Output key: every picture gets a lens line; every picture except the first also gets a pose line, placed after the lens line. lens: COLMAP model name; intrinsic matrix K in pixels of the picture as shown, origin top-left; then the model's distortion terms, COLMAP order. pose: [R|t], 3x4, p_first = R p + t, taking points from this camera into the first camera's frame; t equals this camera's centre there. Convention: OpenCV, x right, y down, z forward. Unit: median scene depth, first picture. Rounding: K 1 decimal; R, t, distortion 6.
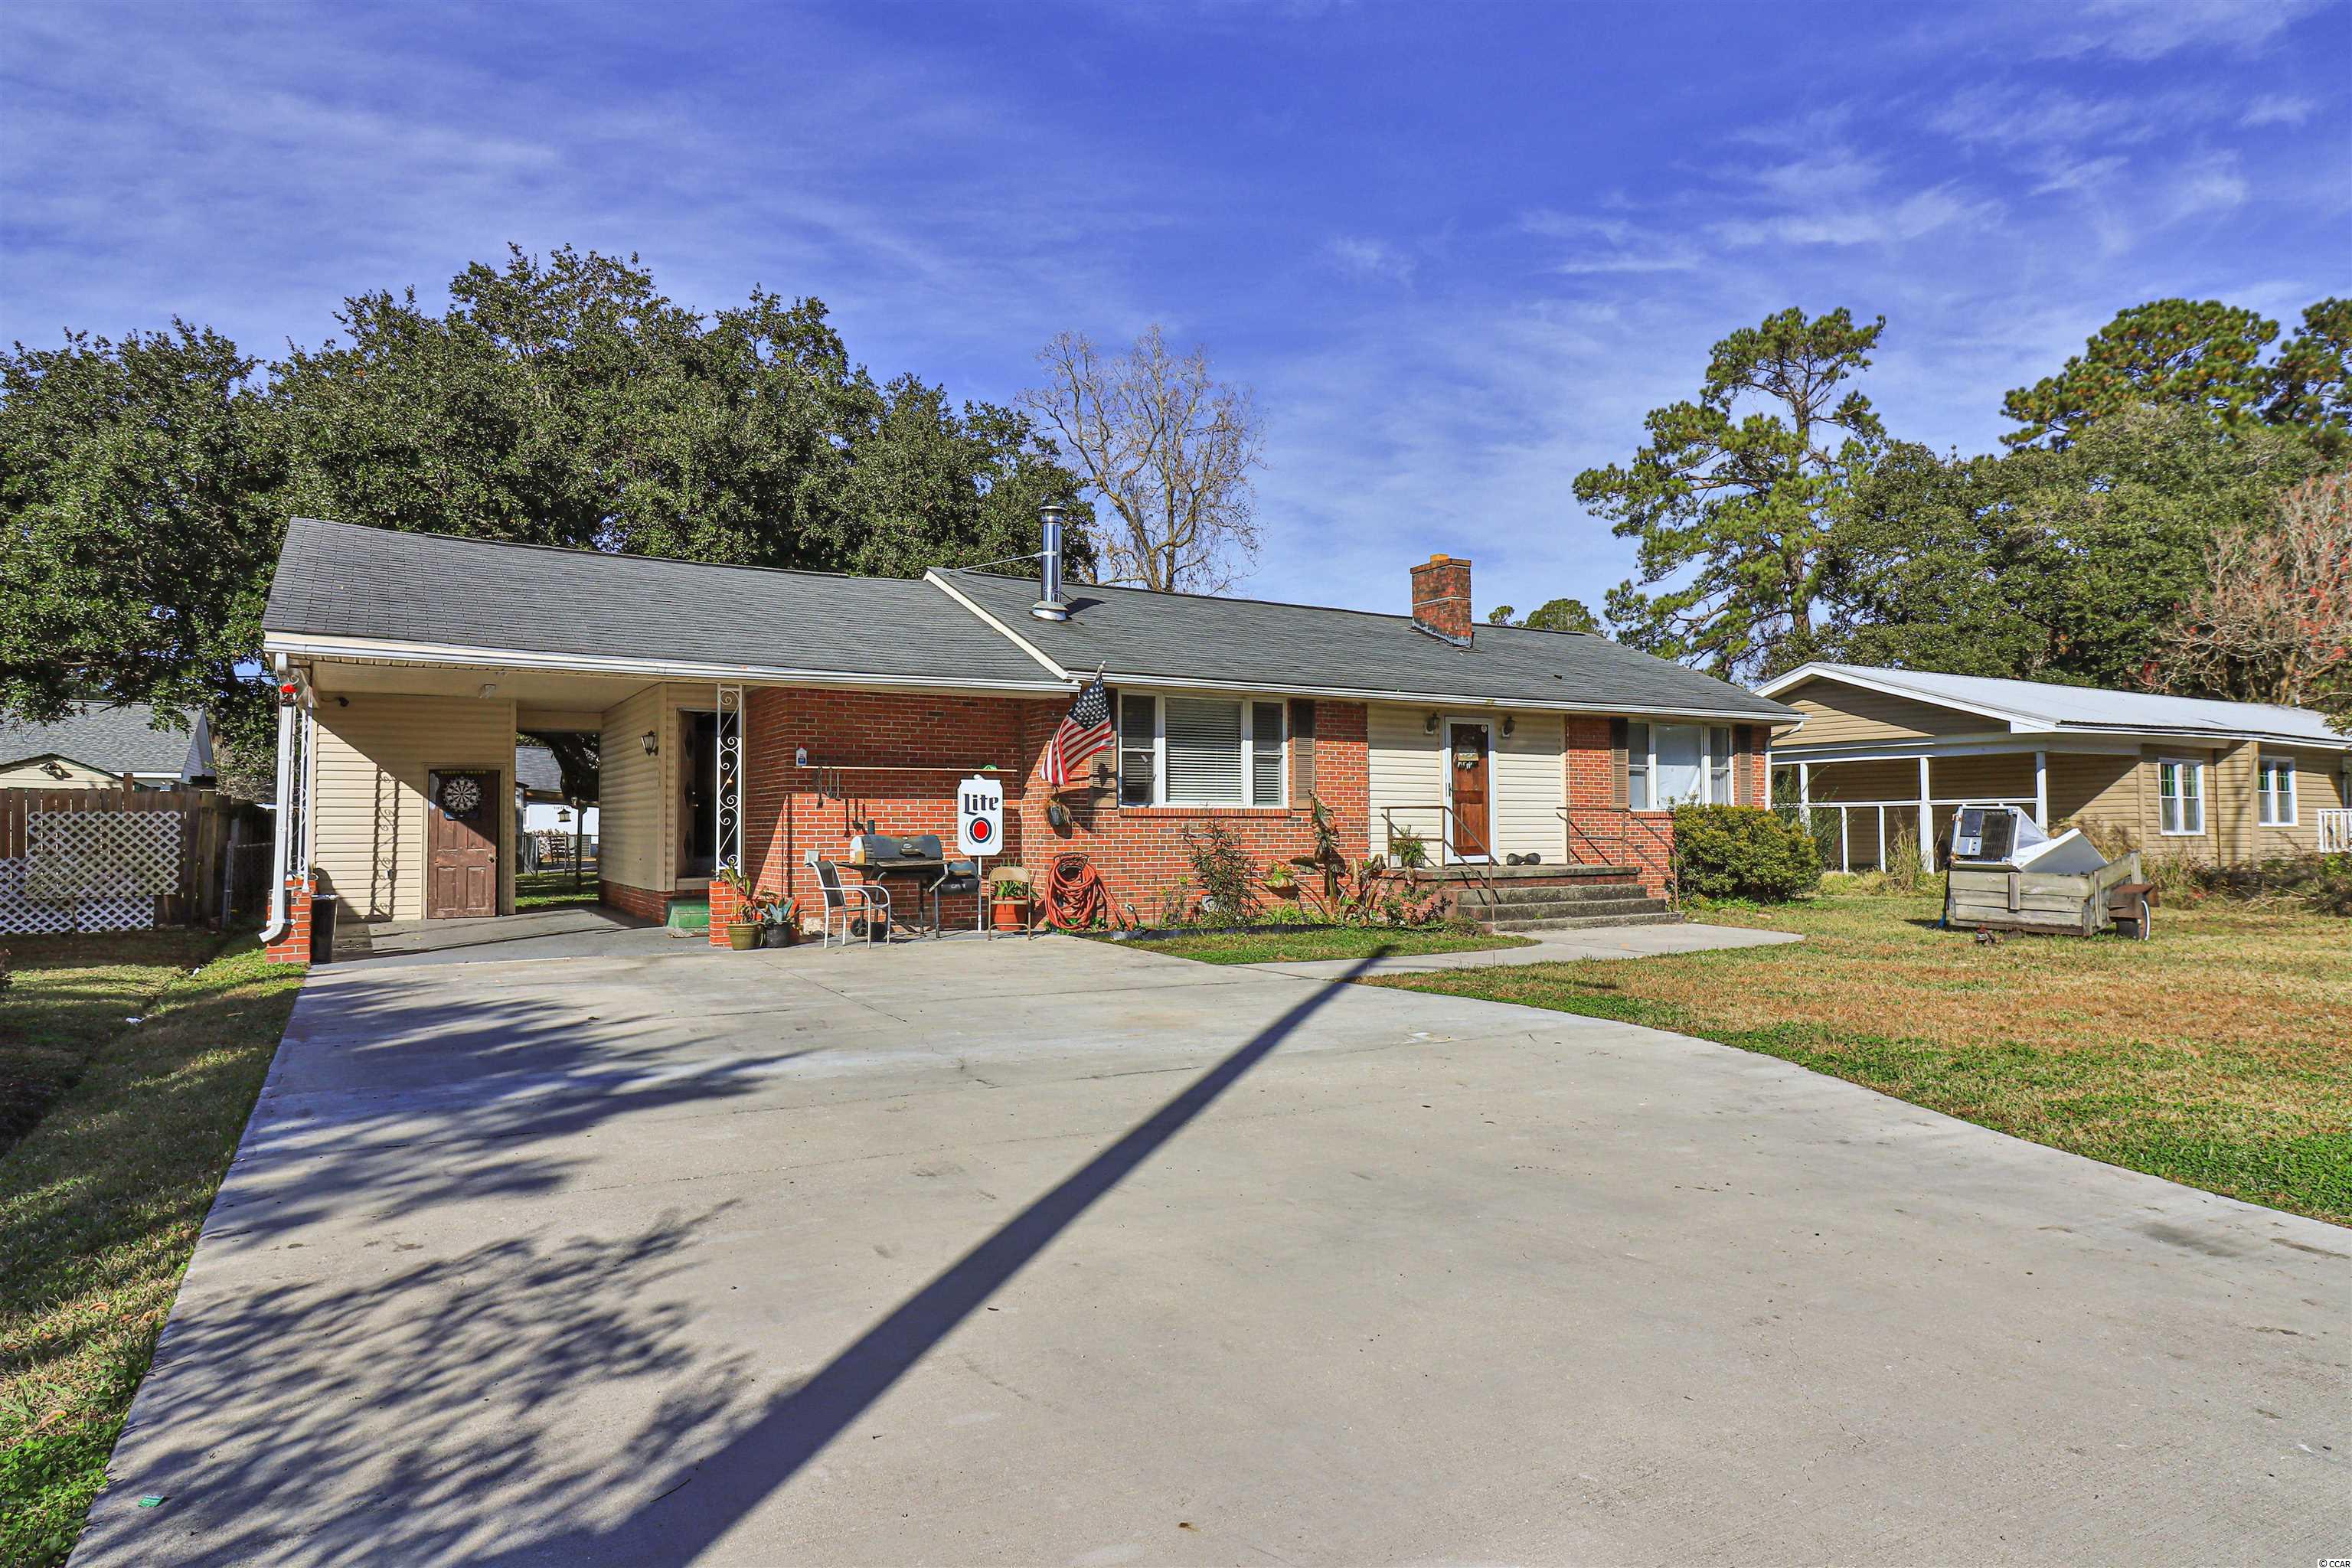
lens RADIAL K [[1378.9, 0, 1214.0], [0, 1378.9, 780.2], [0, 0, 1]] dist [-0.004319, -0.000771]
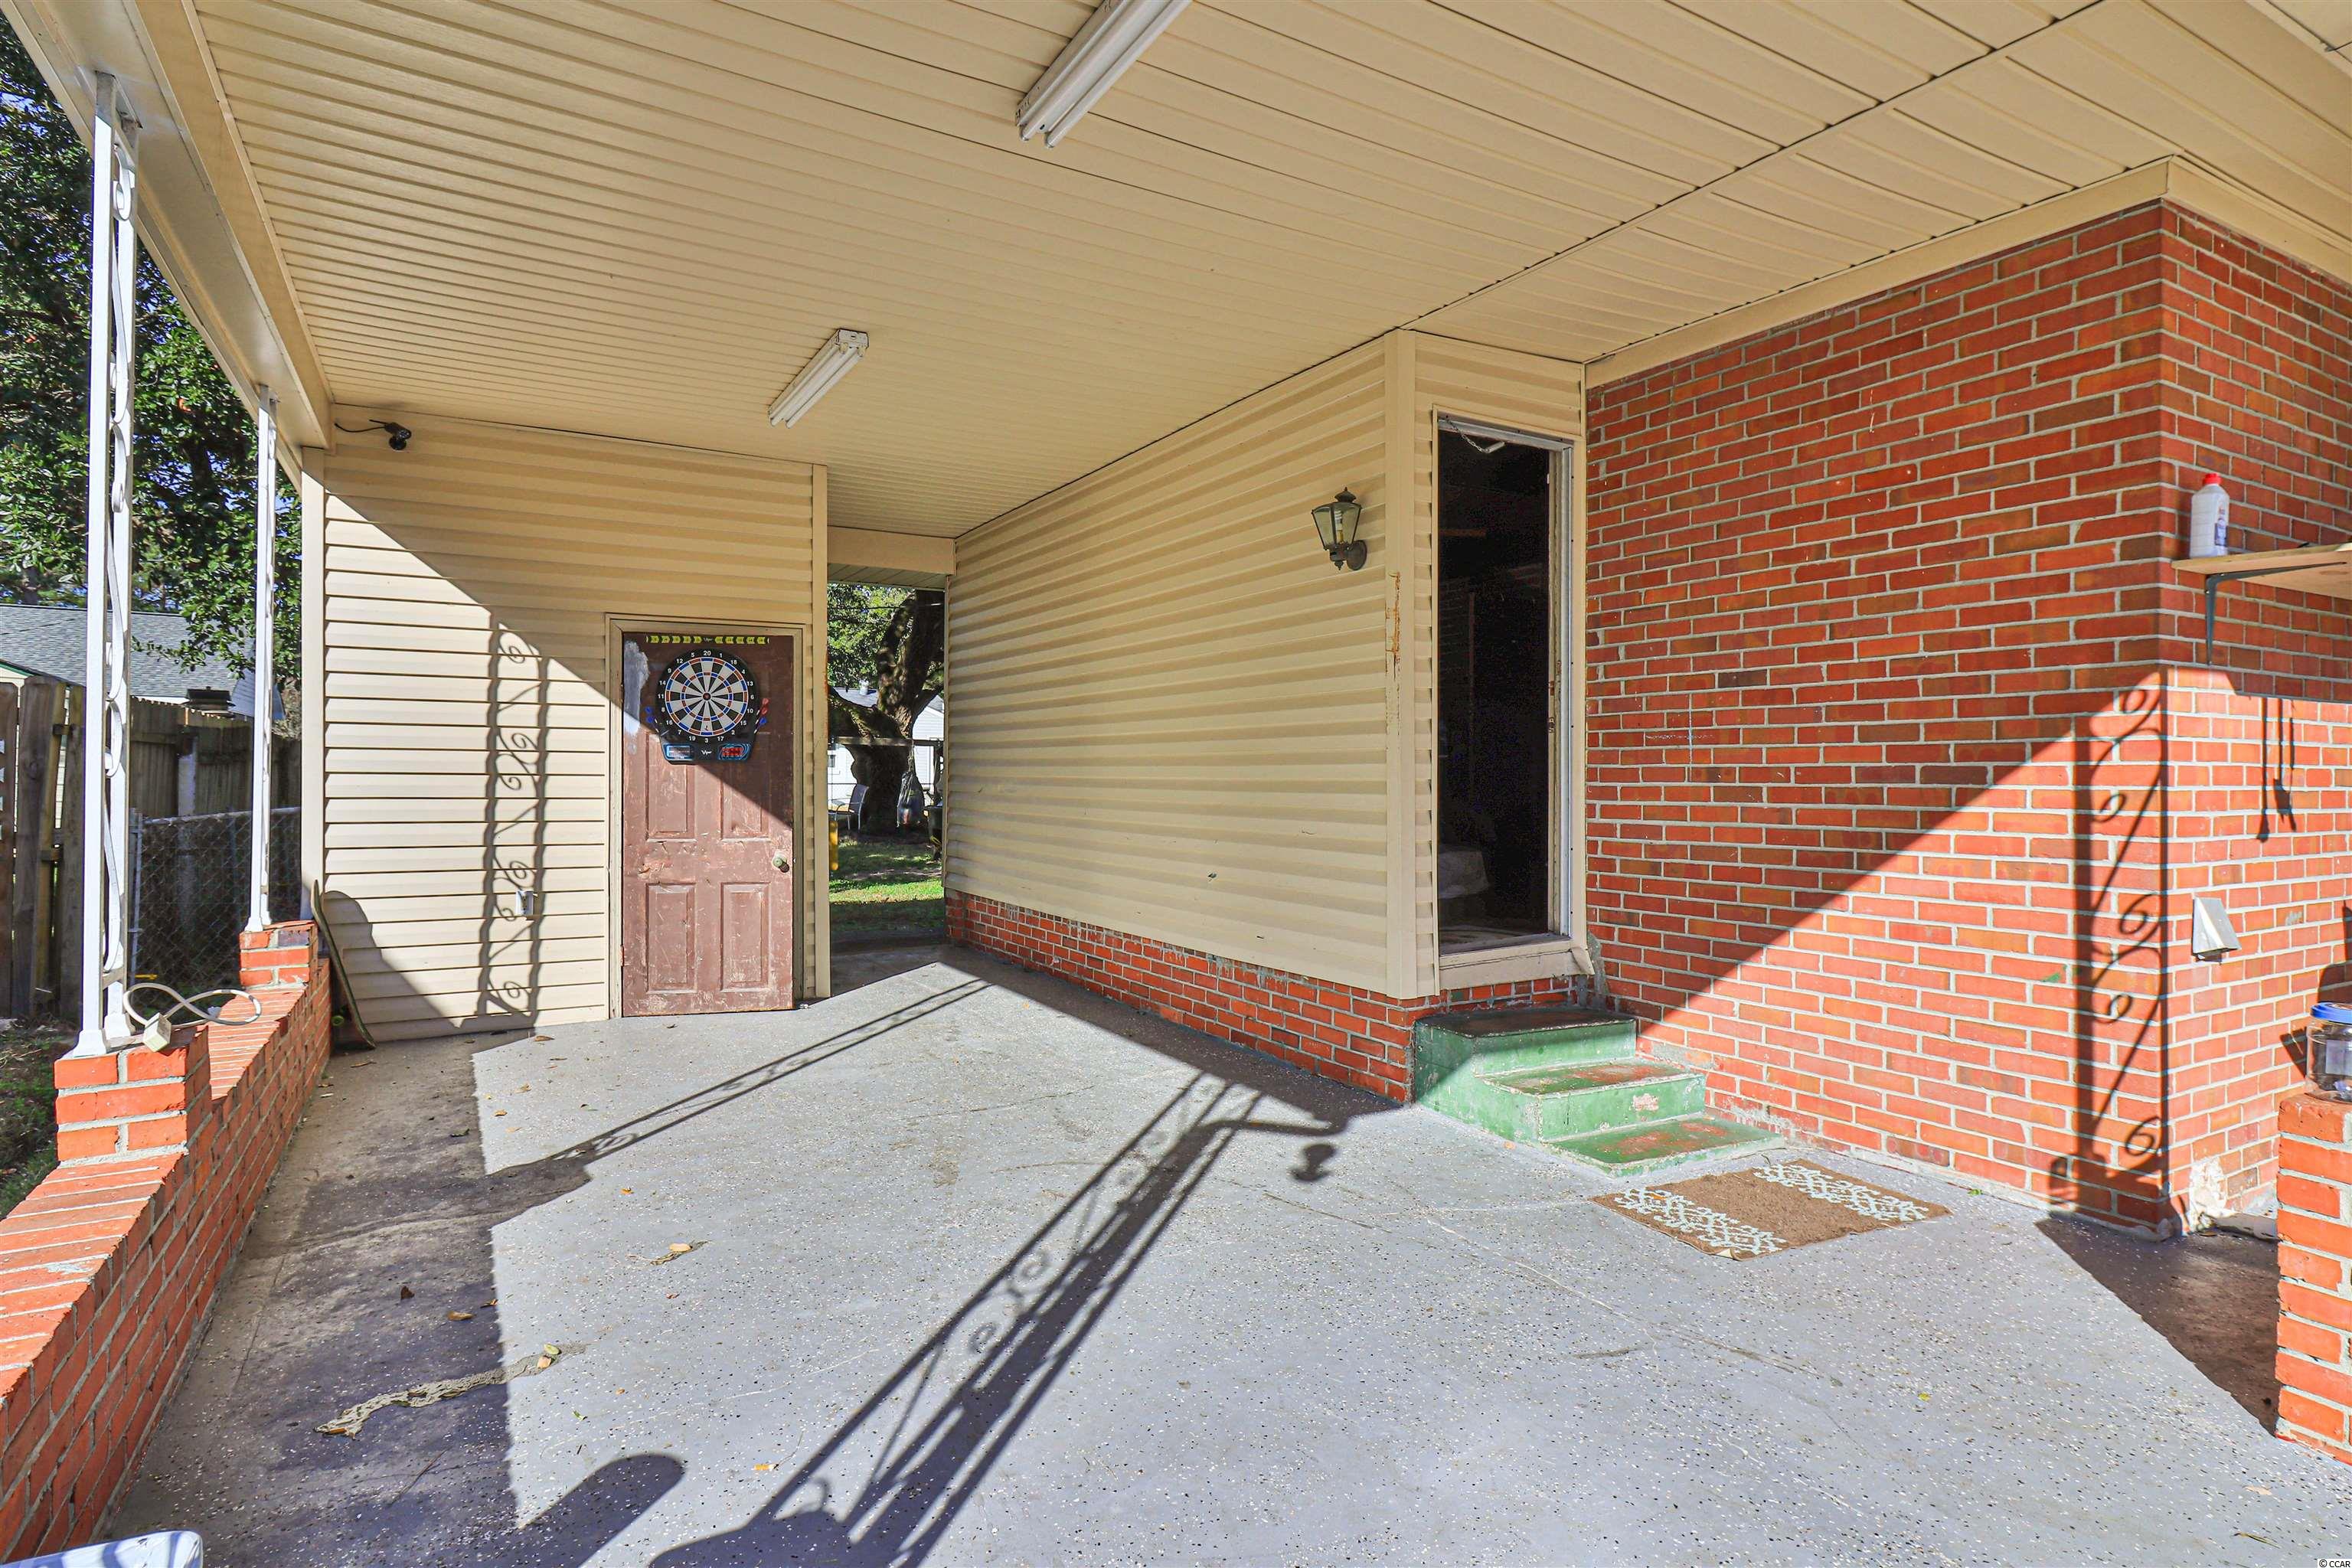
lens RADIAL K [[1222.2, 0, 1181.4], [0, 1222.2, 775.5], [0, 0, 1]] dist [0.001670, -0.001427]
pose [[0.999804, 0.009609, -0.017297, -0.409118], [-0.008968, 0.999283, 0.036776, 0.018750], [0.017638, -0.036613, 0.999174, 0.661714]]
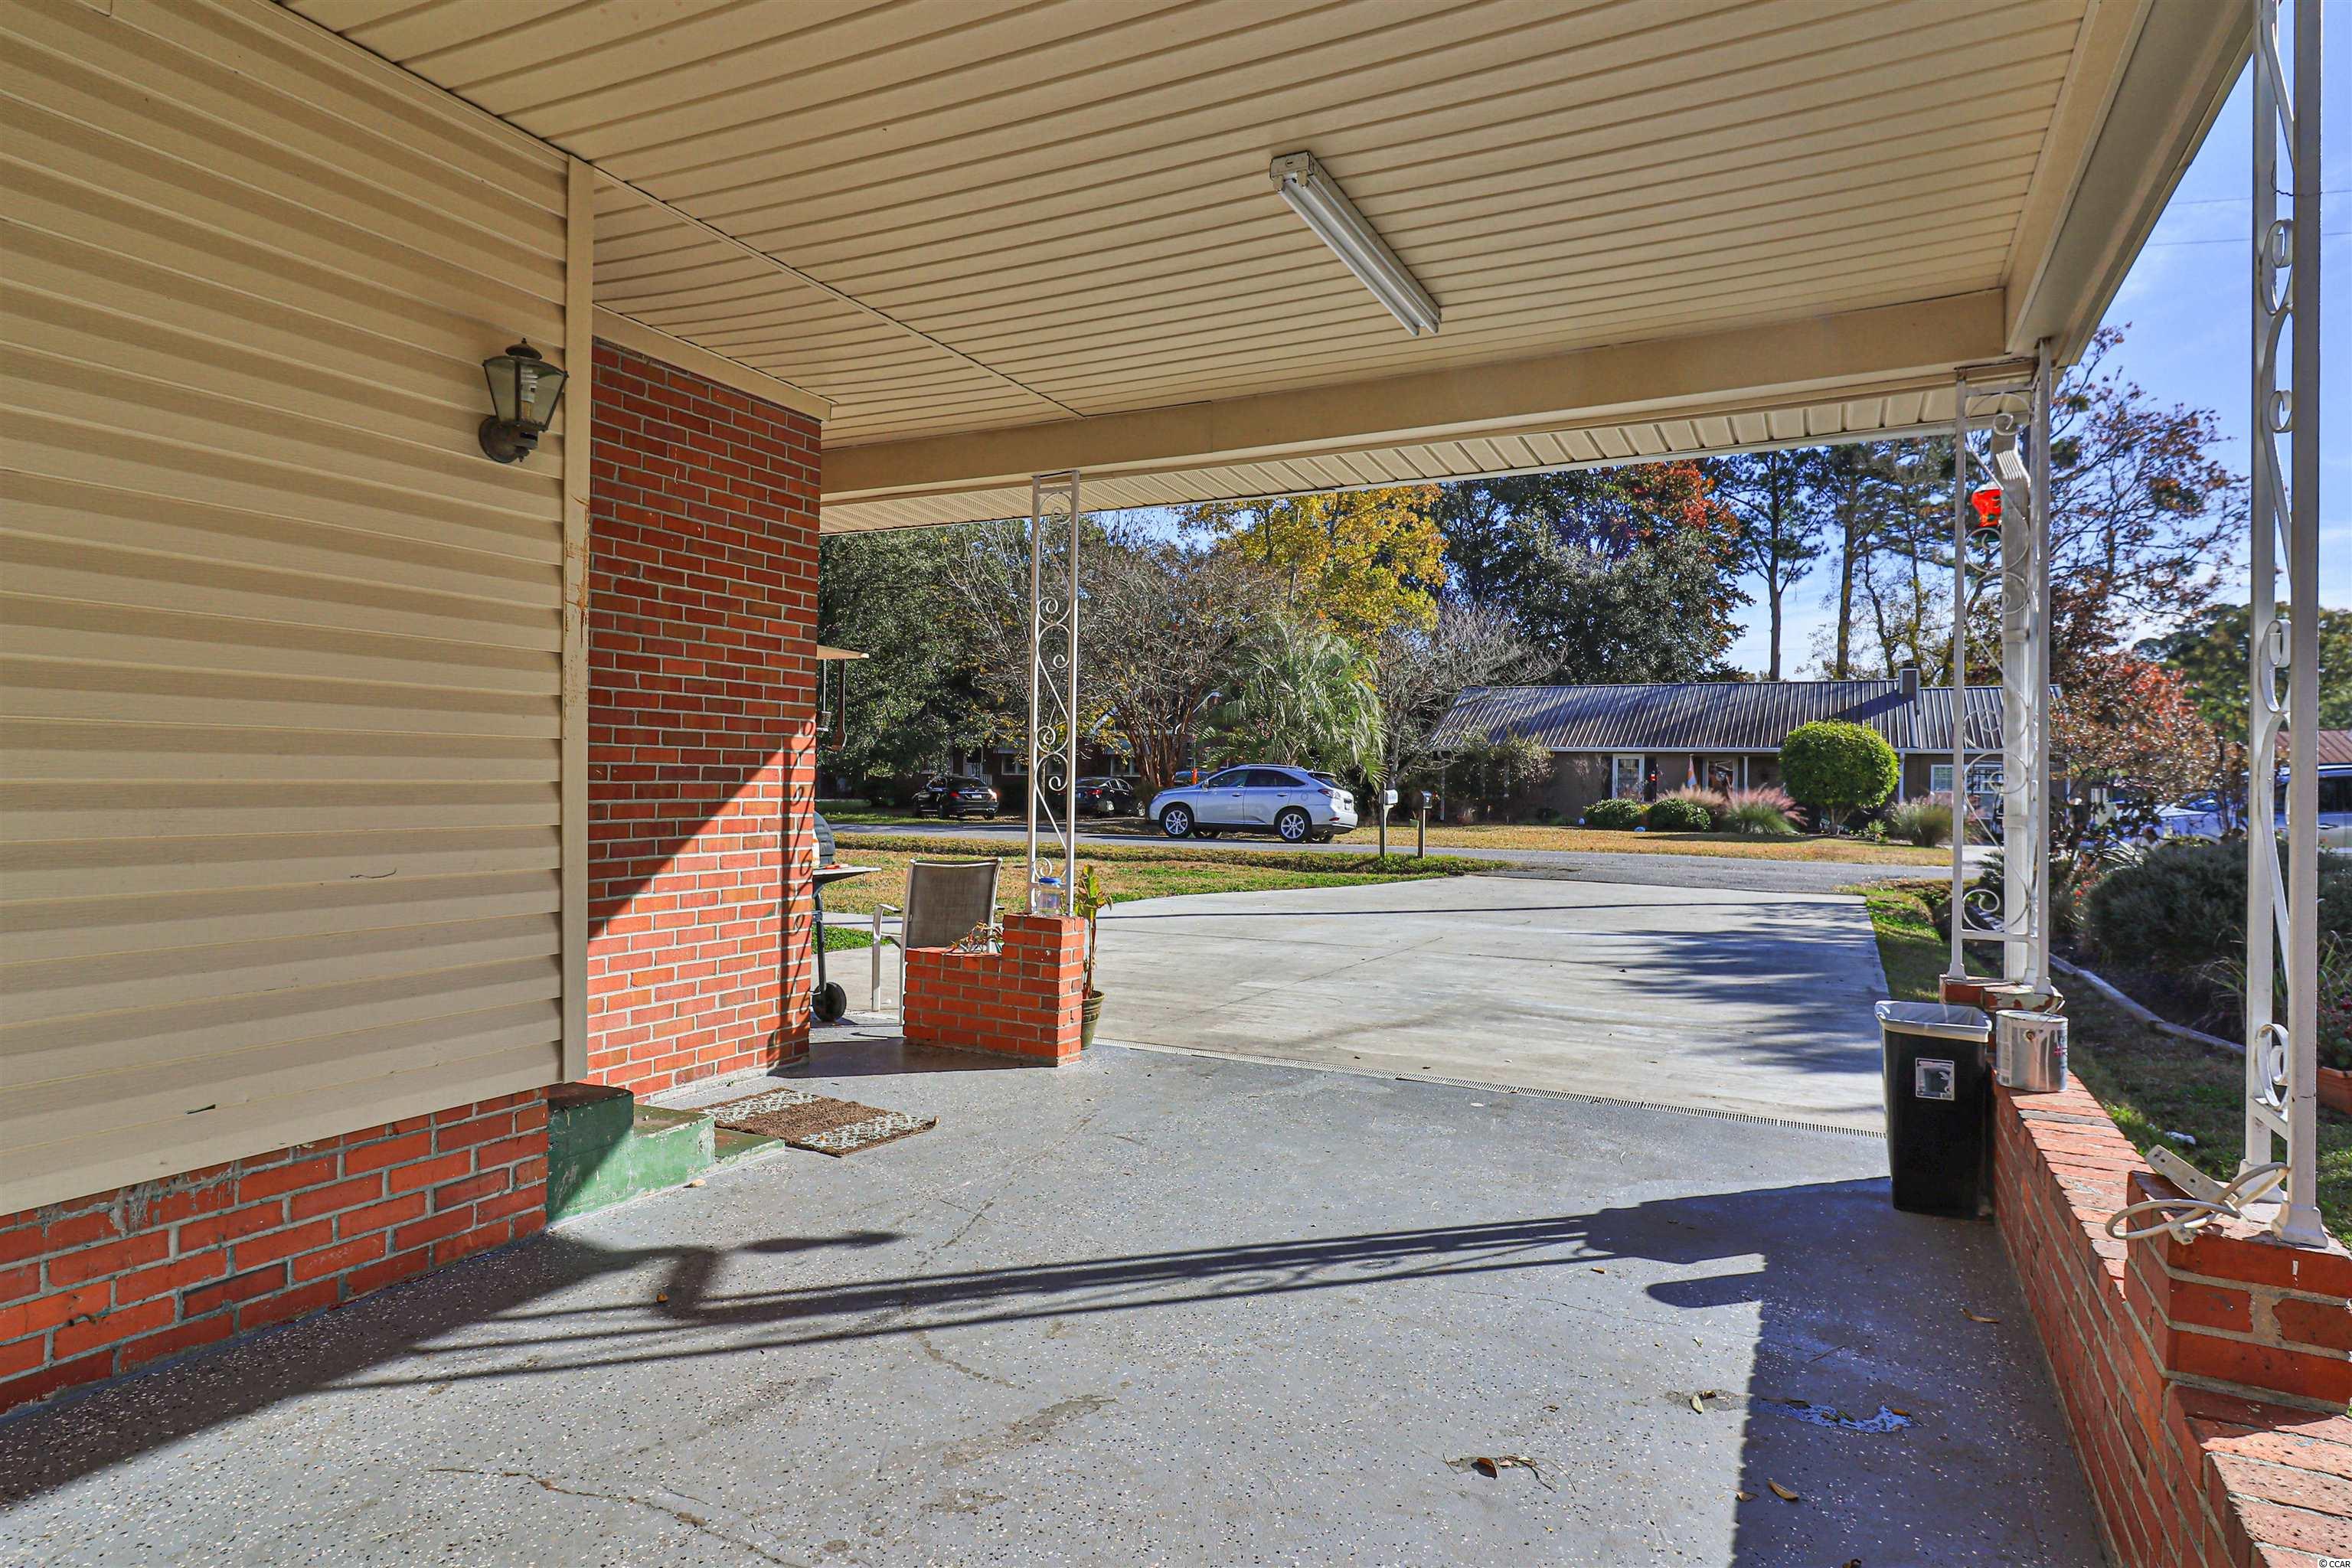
lens RADIAL K [[1324.4, 0, 1176.0], [0, 1324.4, 784.0], [0, 0, 1]] dist [0.001558, -0.000214]
pose [[-0.529447, -0.008234, 0.848303, -0.582672], [-0.045066, 0.998814, -0.018432, 0.028096], [-0.847145, -0.047988, -0.529190, 0.938277]]
